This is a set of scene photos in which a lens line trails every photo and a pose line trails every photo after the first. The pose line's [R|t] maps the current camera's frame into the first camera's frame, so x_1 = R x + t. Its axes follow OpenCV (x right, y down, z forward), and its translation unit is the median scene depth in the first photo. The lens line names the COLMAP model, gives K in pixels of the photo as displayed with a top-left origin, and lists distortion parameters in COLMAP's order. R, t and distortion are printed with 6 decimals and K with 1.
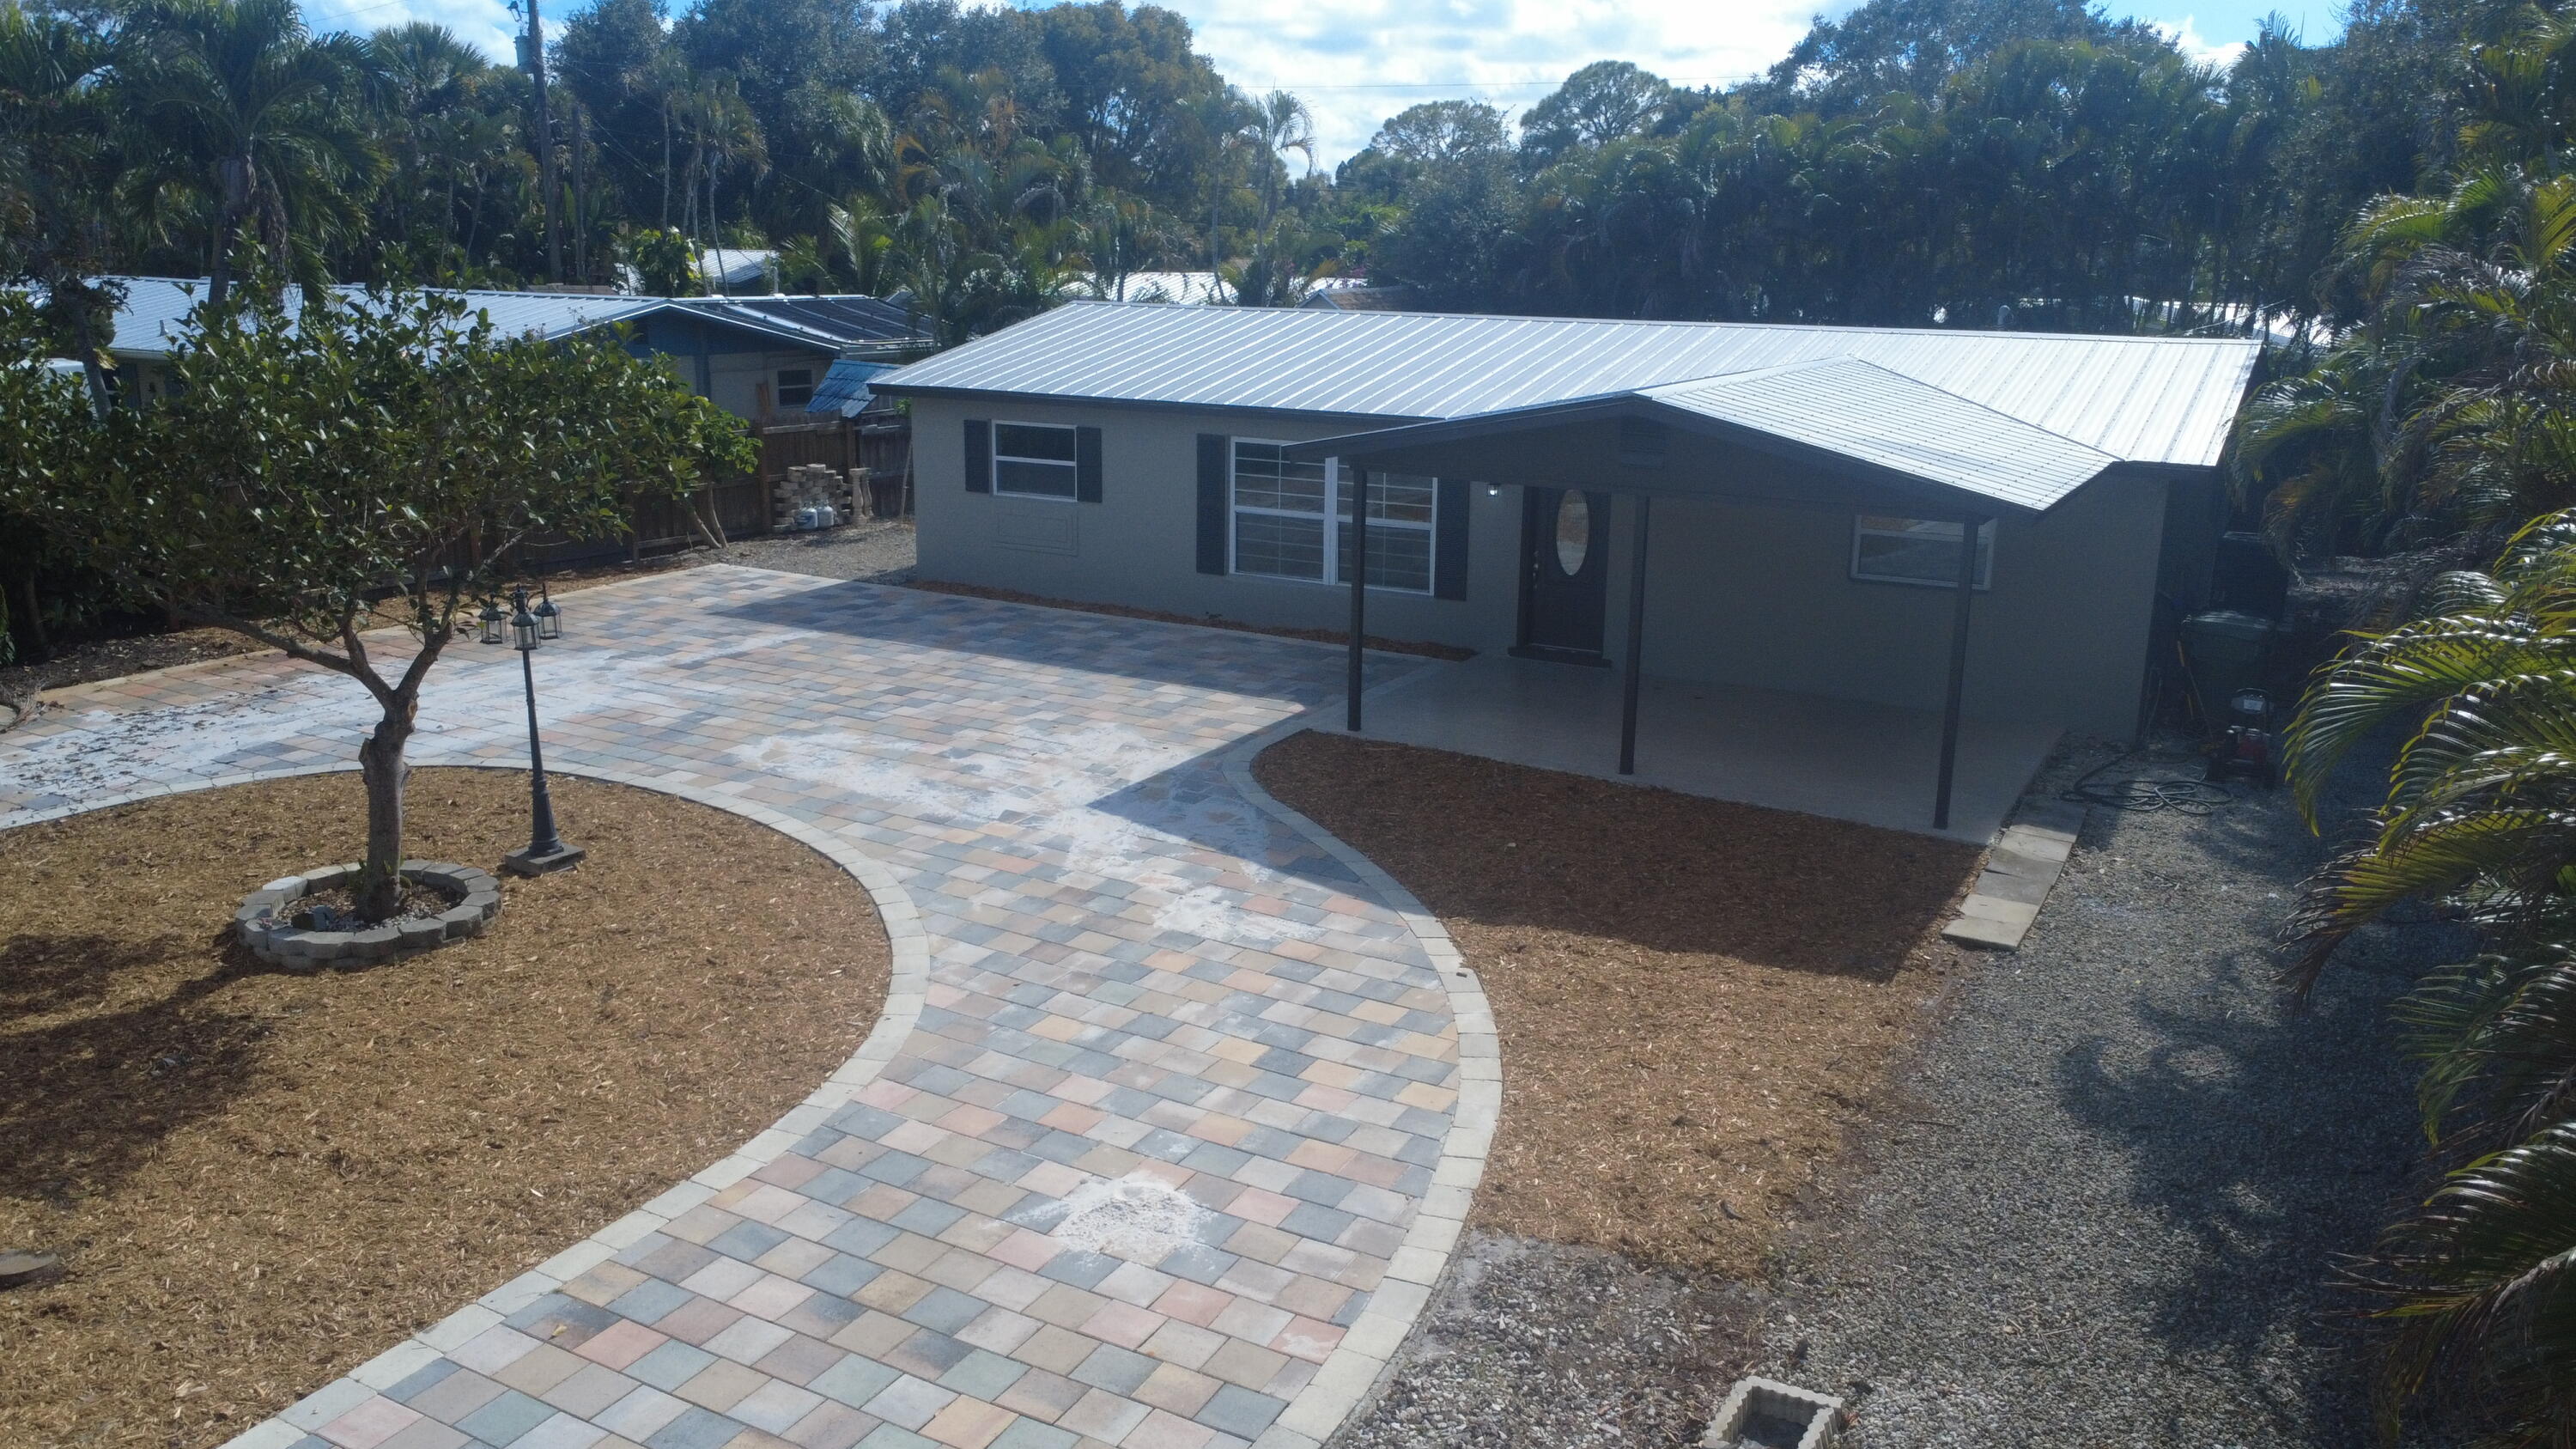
lens RADIAL K [[1904.3, 0, 1288.0], [0, 1904.3, 724.5], [0, 0, 1]] dist [0.000331, 0.000090]
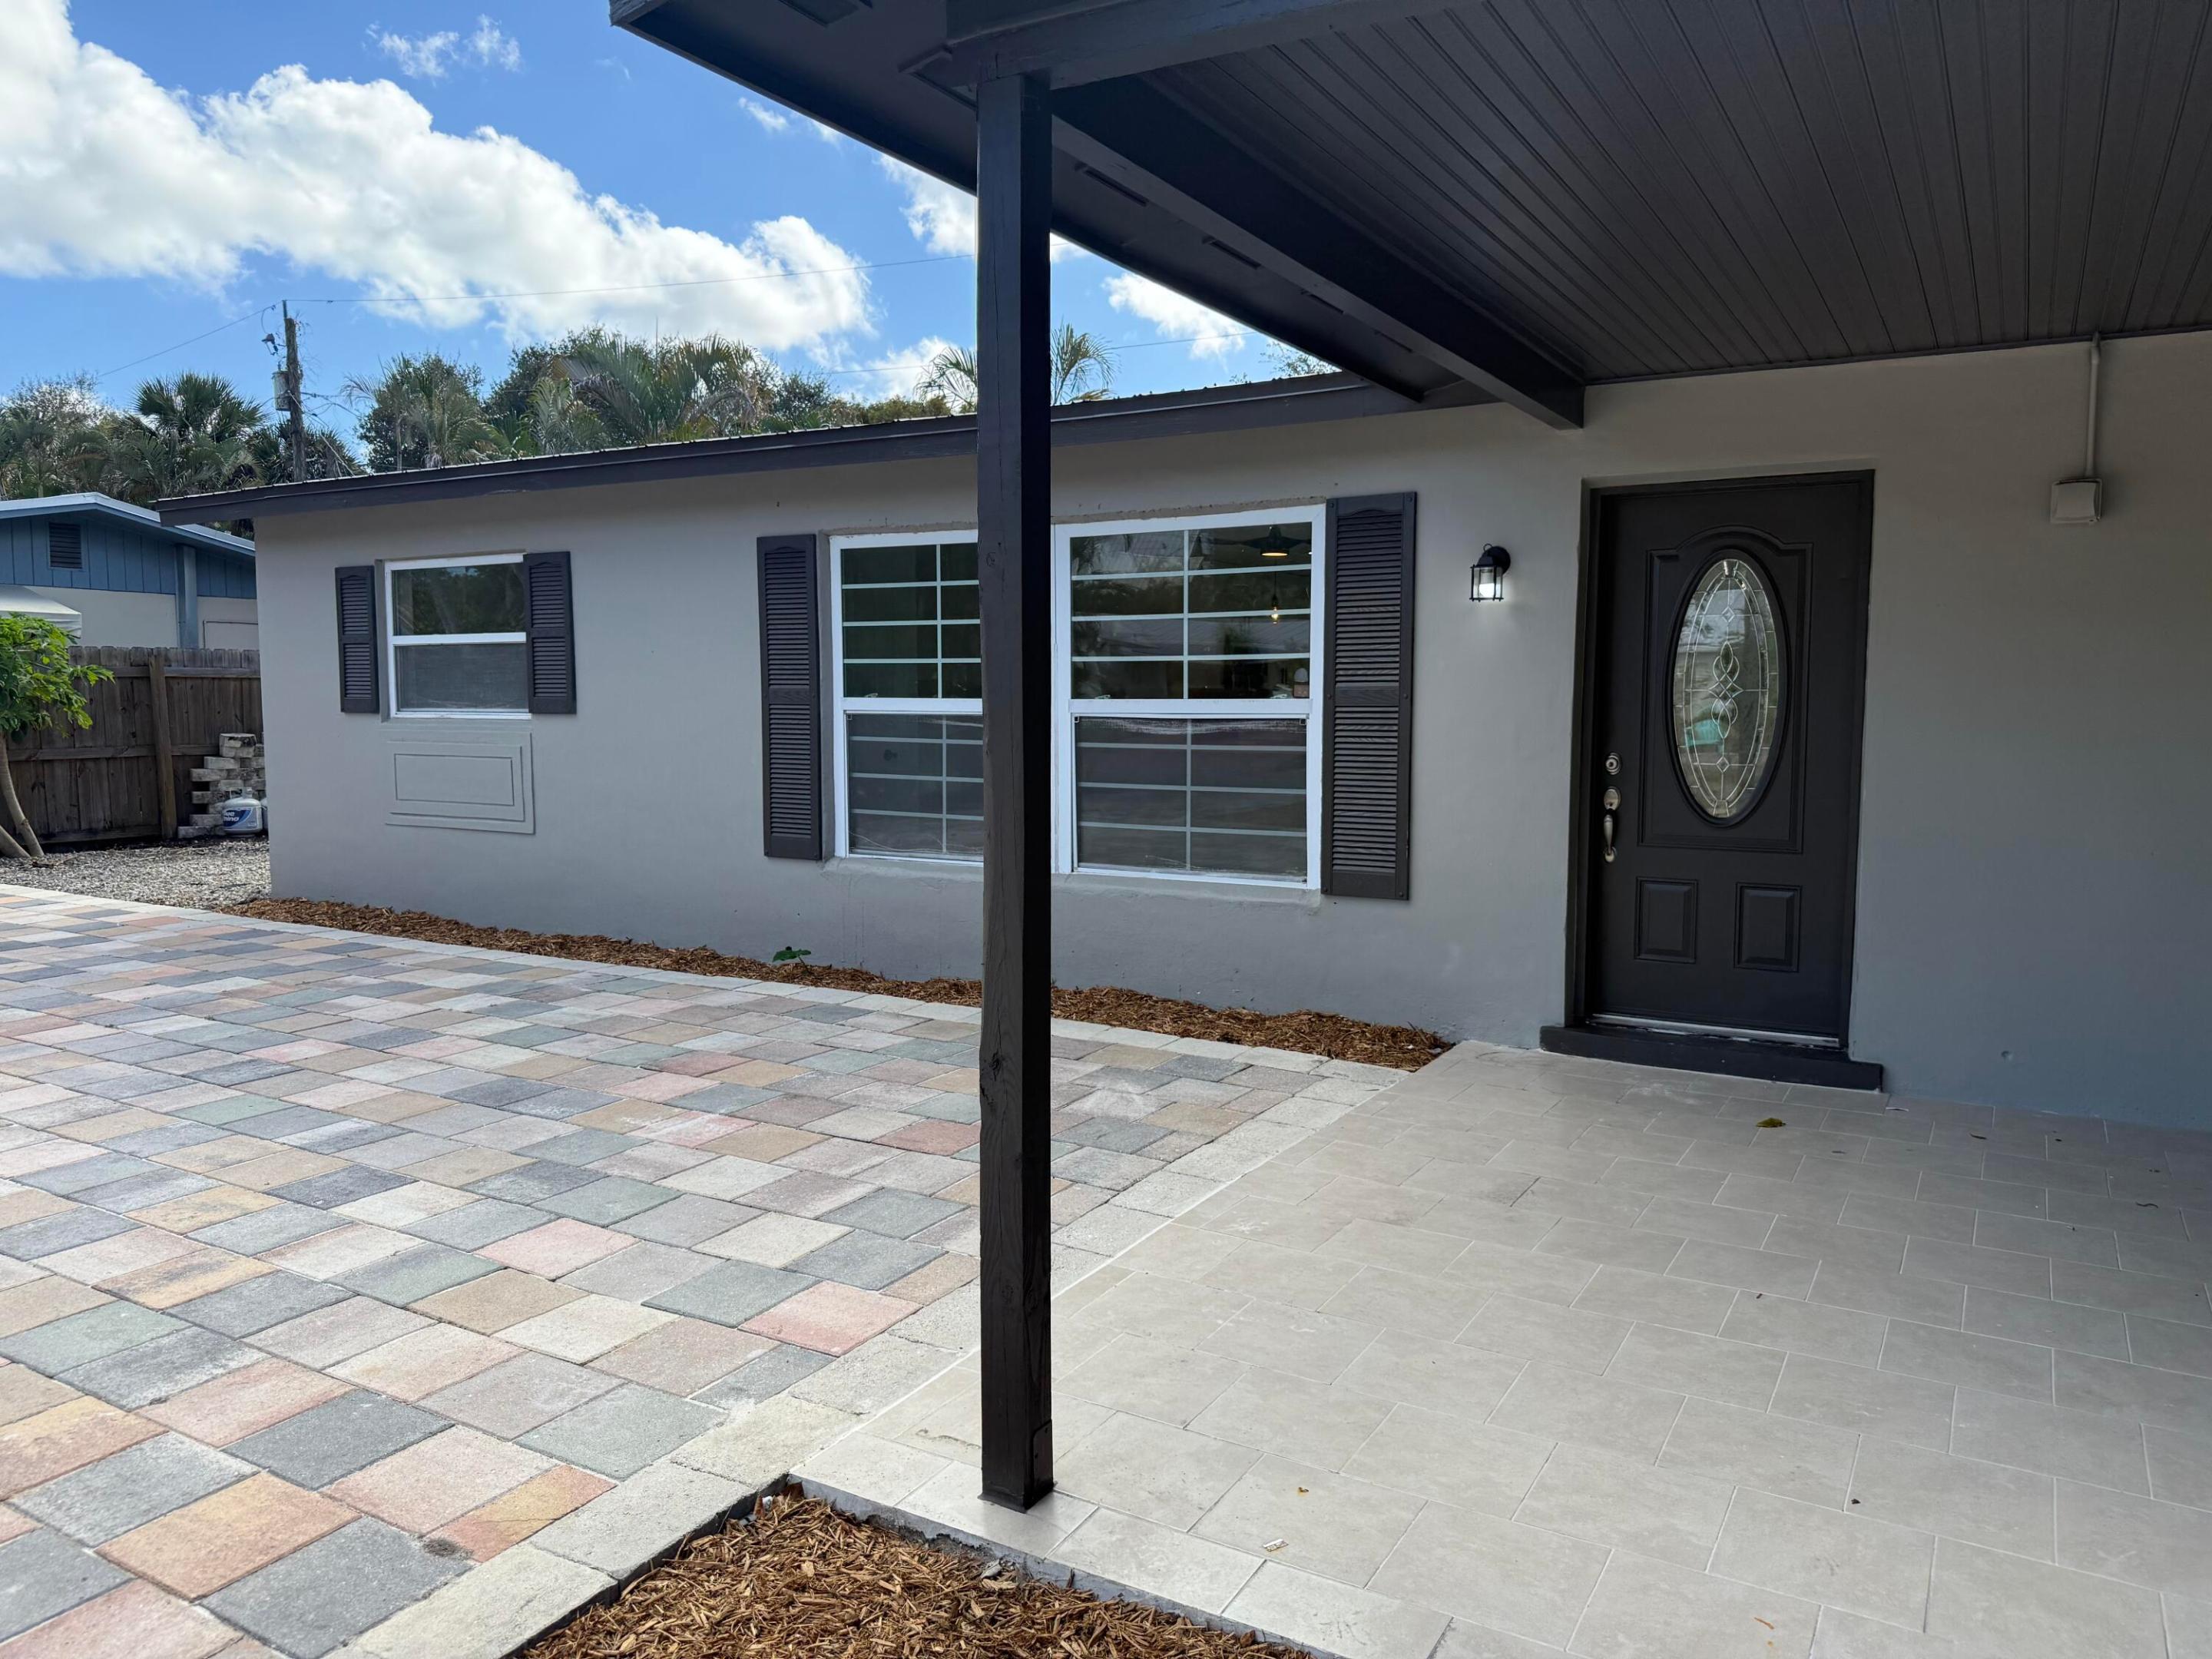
lens RADIAL K [[1514.9, 0, 1106.0], [0, 1514.9, 829.5], [0, 0, 1]] dist [0.066533, -0.000402]
pose [[0.999835, -0.009580, -0.015449, 0.037024], [0.006994, 0.987174, -0.159492, -0.030163], [0.016779, 0.159357, 0.987078, 0.669158]]
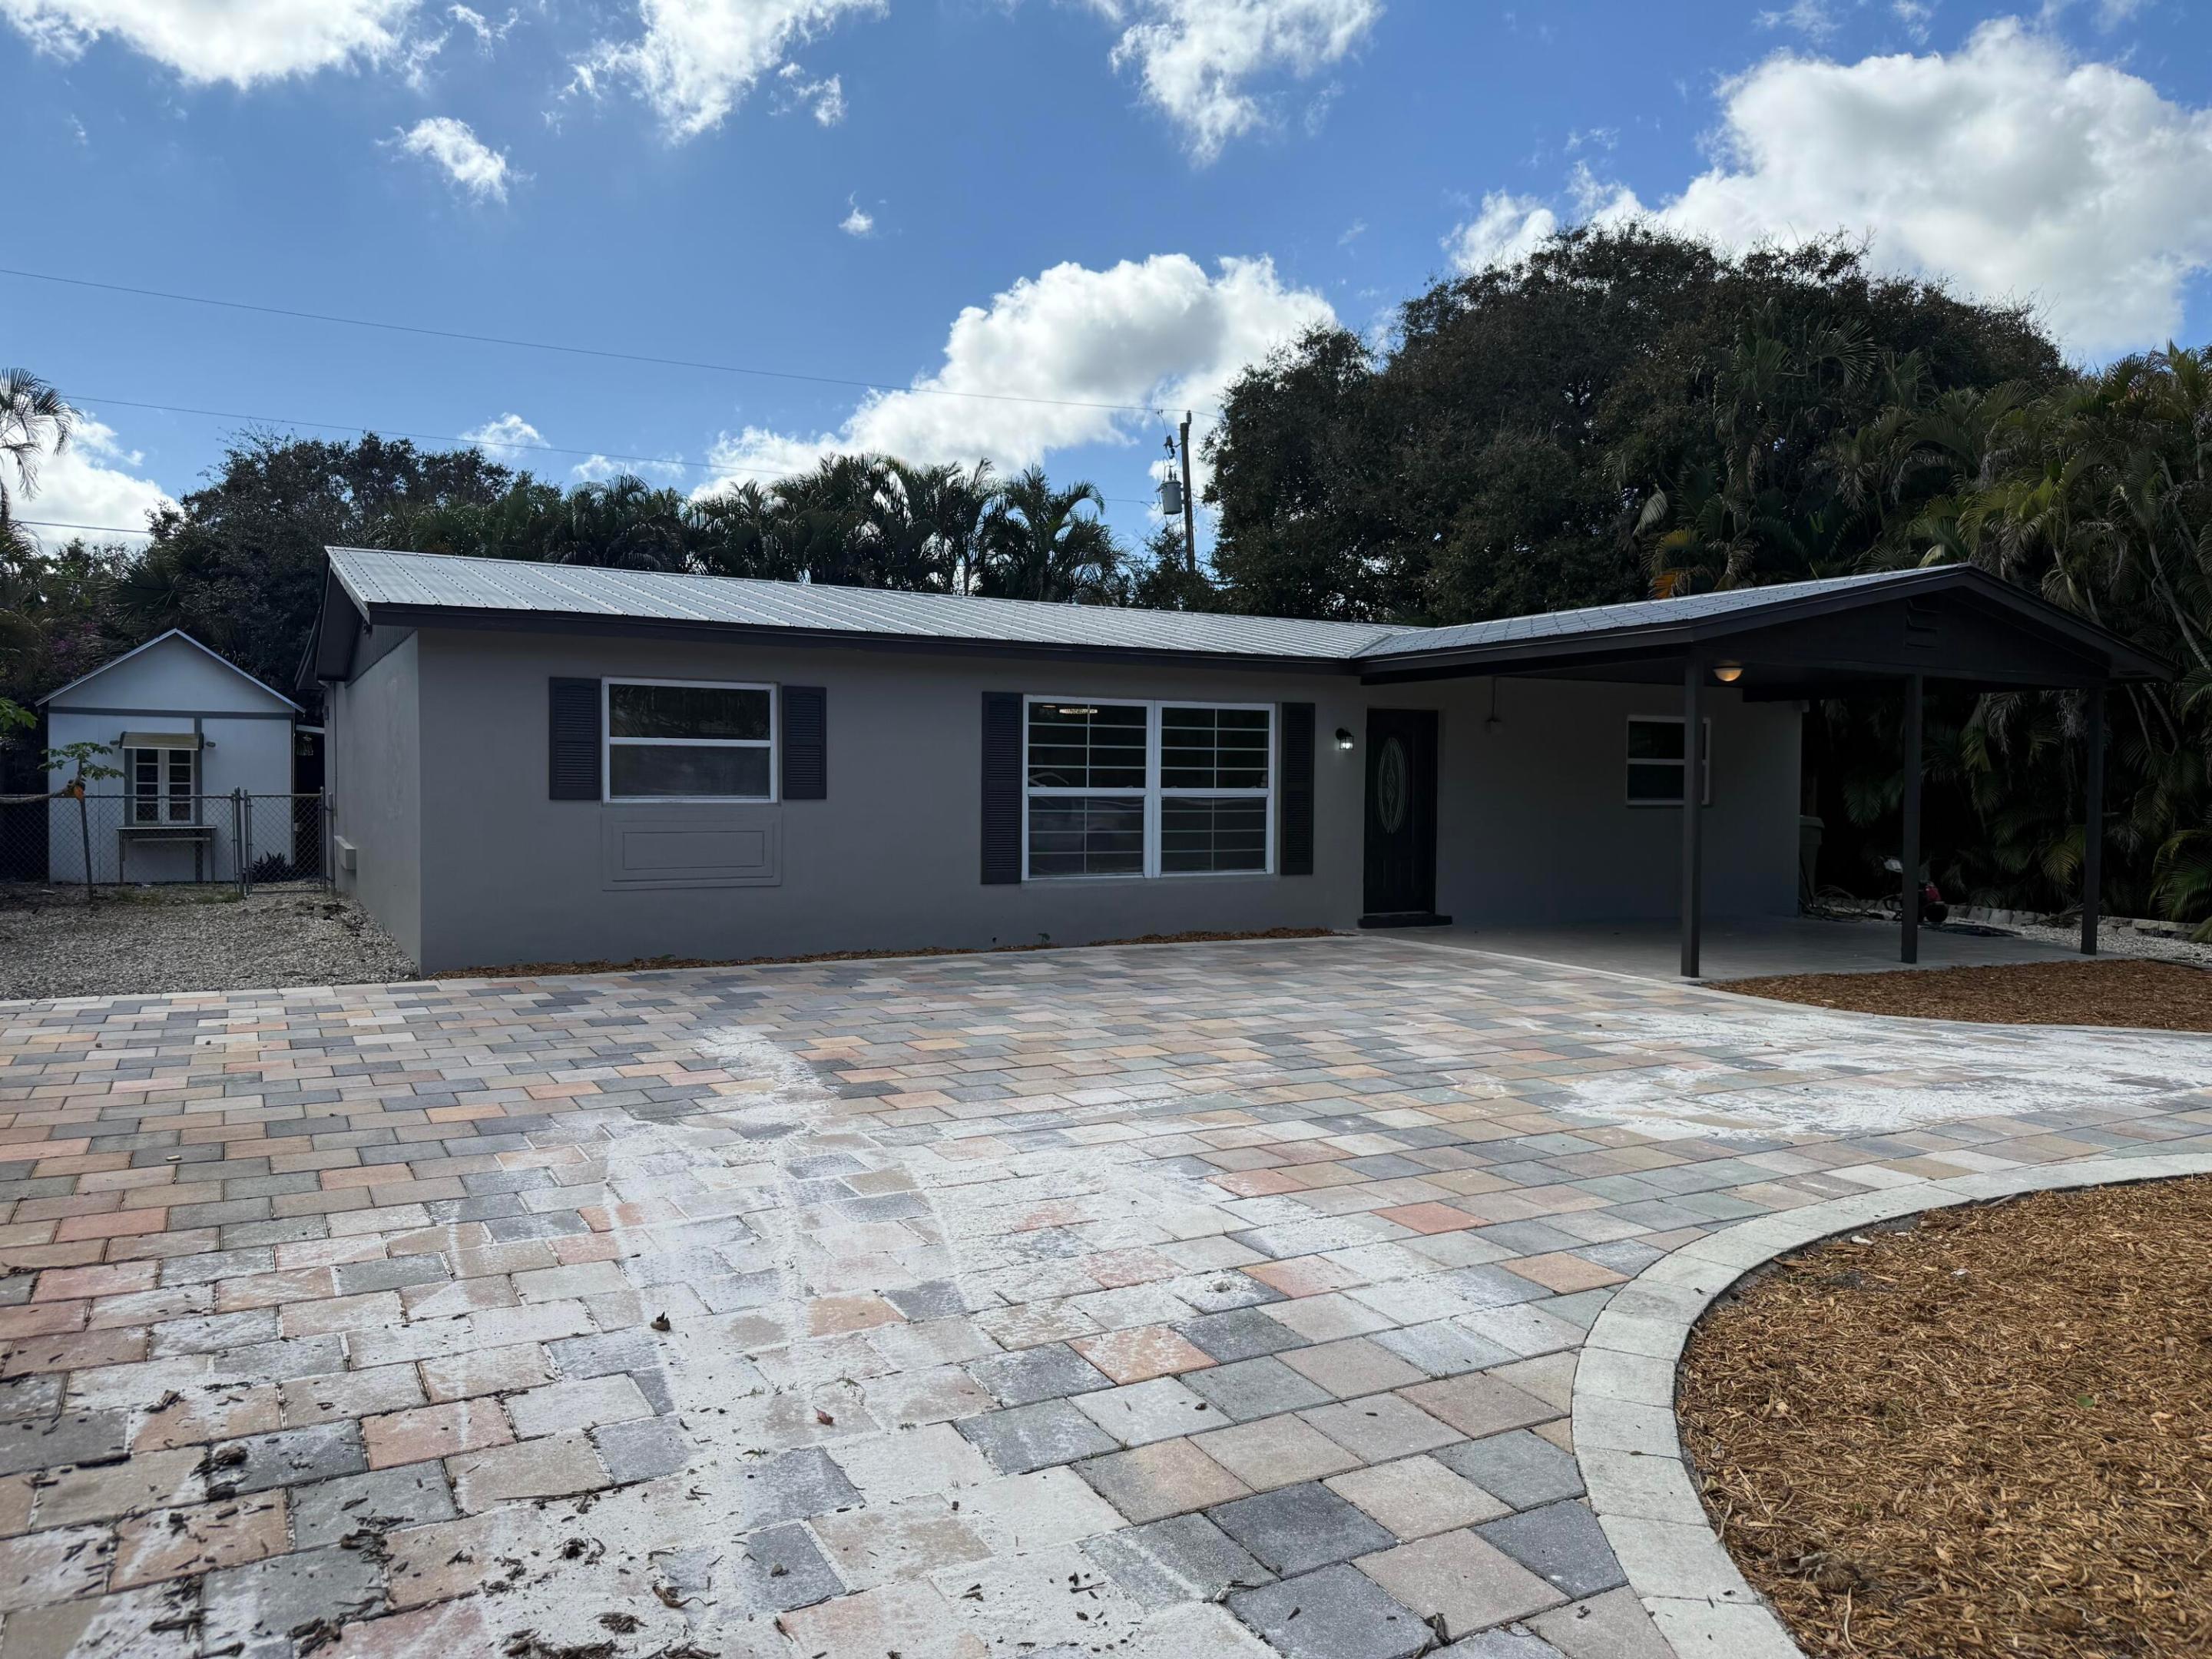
lens RADIAL K [[1514.9, 0, 1106.0], [0, 1514.9, 829.5], [0, 0, 1]] dist [0.066533, -0.000402]
pose [[0.531818, -0.031150, 0.846286, -0.516022], [0.210053, 0.972947, -0.096189, -0.035822], [-0.820395, 0.228920, 0.523974, 0.672799]]
